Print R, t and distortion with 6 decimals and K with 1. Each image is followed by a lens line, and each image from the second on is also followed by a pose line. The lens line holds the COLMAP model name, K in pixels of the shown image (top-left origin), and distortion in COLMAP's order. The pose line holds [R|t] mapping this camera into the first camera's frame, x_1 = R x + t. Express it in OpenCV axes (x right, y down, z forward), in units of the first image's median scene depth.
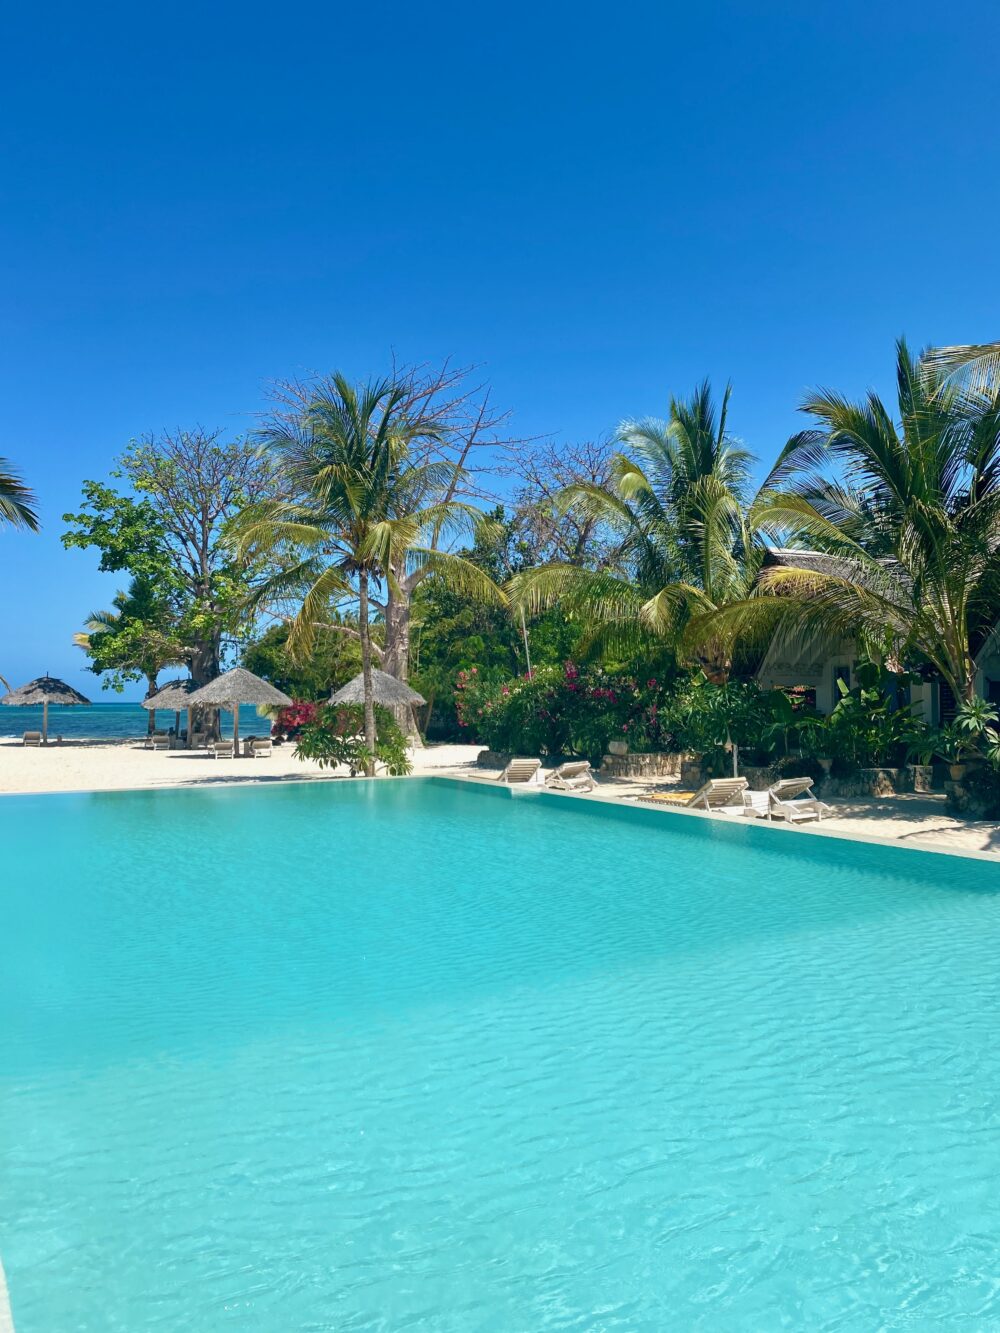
lens RADIAL K [[1009.5, 0, 500.3], [0, 1009.5, 666.1], [0, 0, 1]] dist [-0.008400, -0.001268]
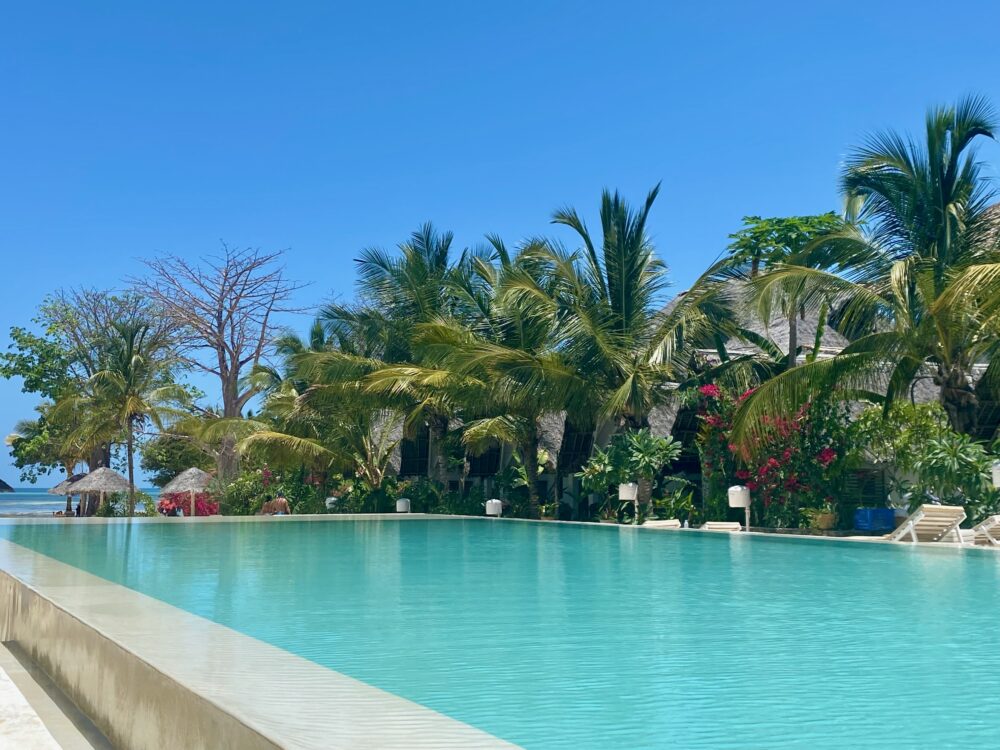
lens RADIAL K [[1227.4, 0, 499.8], [0, 1227.4, 376.5], [0, 0, 1]] dist [0.005801, 0.000000]
pose [[0.998291, -0.001863, -0.058406, 0.347703], [-0.001255, 0.998577, -0.053313, -0.029265], [0.058423, 0.053295, 0.996868, -0.623108]]
